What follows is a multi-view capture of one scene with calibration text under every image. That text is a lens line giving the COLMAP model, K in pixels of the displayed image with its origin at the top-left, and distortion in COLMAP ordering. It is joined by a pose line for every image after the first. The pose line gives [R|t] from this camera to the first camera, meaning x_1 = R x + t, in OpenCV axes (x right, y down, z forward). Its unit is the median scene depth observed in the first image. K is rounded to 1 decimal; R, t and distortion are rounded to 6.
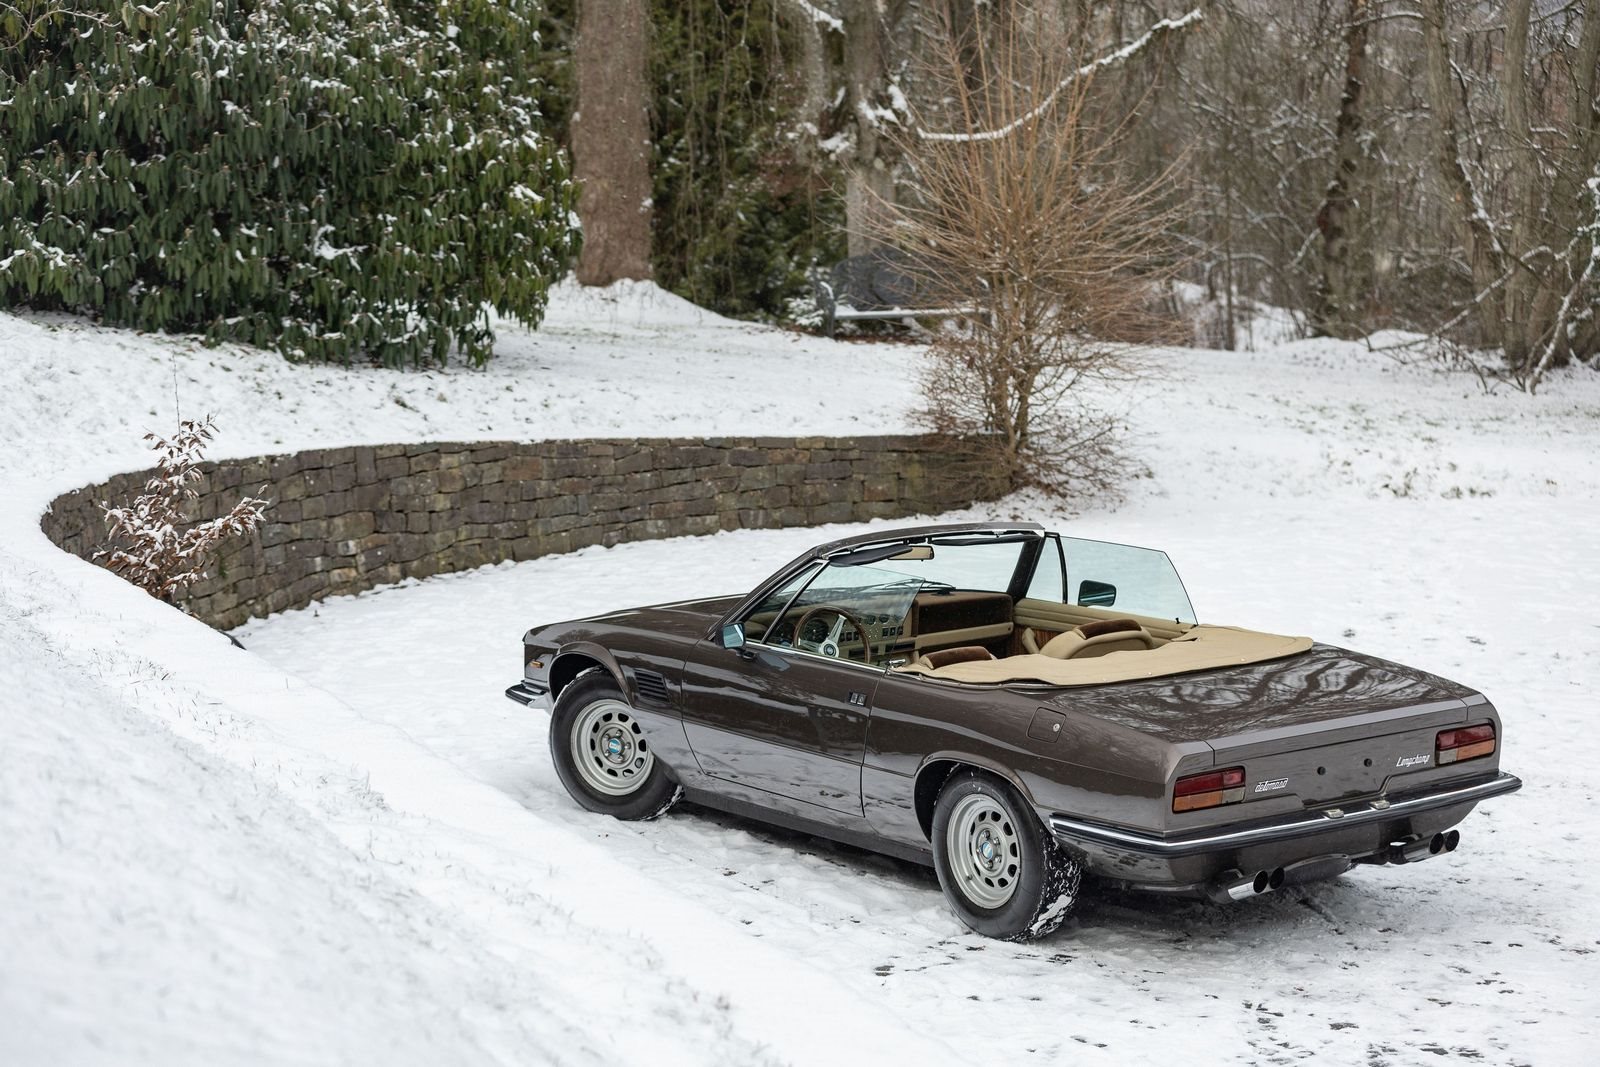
lens RADIAL K [[3266.1, 0, 814.1], [0, 3266.1, 536.9], [0, 0, 1]] dist [0.026098, 0.000000]
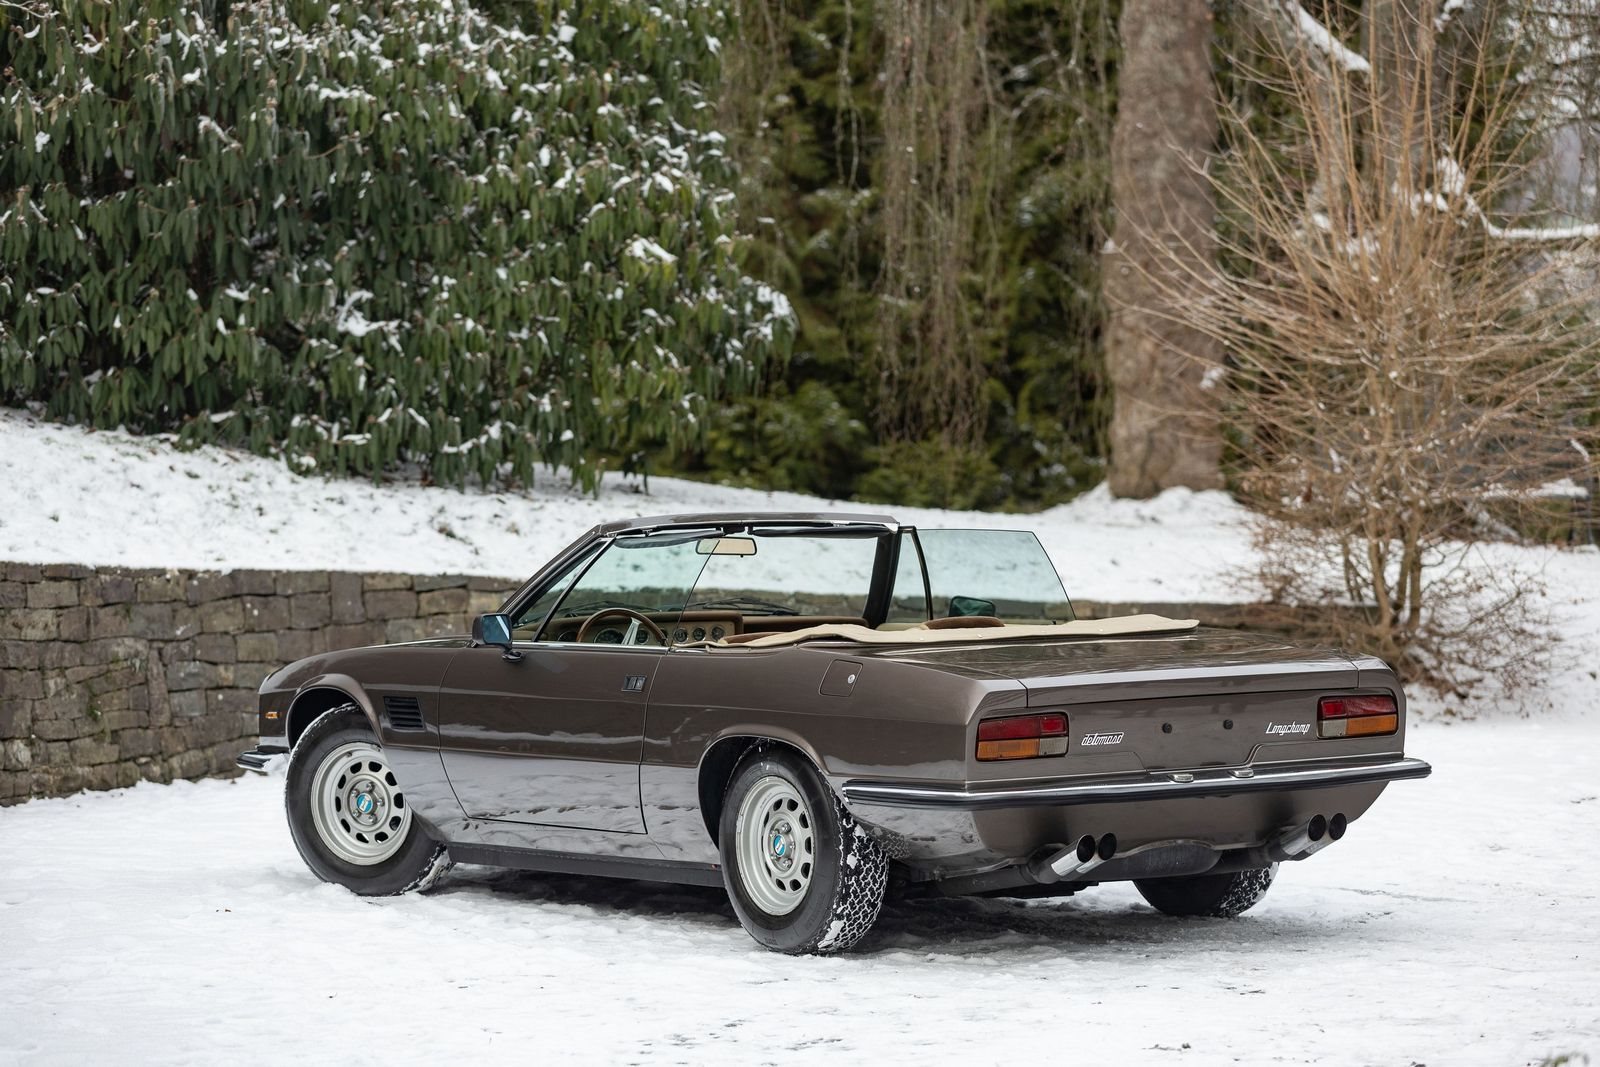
lens RADIAL K [[5430.1, 0, 797.5], [0, 5430.1, 518.8], [0, 0, 1]] dist [-0.282831, 0.000000]
pose [[0.975785, -0.001897, -0.218723, 0.212601], [-0.020306, 0.994858, -0.099221, 0.073956], [0.217786, 0.101260, 0.970729, -0.147513]]
